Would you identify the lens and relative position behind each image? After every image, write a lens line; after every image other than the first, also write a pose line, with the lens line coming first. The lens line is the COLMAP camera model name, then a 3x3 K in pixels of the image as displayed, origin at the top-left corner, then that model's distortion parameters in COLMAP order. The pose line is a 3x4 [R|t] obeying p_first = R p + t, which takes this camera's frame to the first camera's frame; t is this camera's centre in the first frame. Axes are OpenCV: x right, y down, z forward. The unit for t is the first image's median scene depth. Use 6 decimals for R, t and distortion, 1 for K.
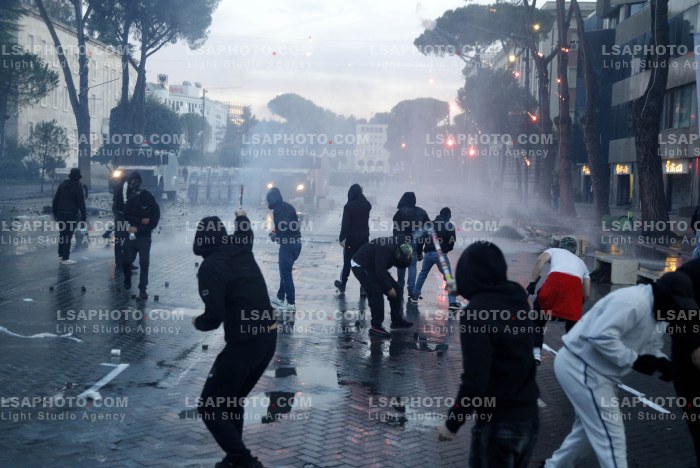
lens RADIAL K [[1021.1, 0, 349.1], [0, 1021.1, 224.6], [0, 0, 1]] dist [0.133795, 0.095837]
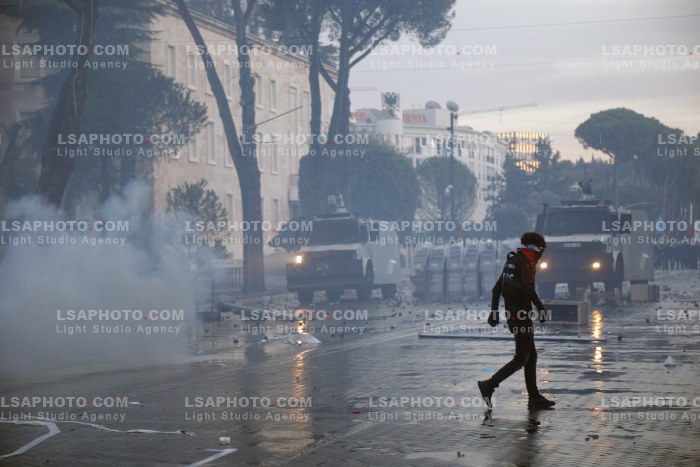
lens RADIAL K [[1932.4, 0, 350.0], [0, 1932.4, 233.5], [0, 0, 1]] dist [0.532272, 0.140025]
pose [[0.975400, -0.053276, -0.213907, 0.041251], [0.038861, 0.996716, -0.071037, 0.014556], [0.216990, 0.060977, 0.974268, -0.097070]]
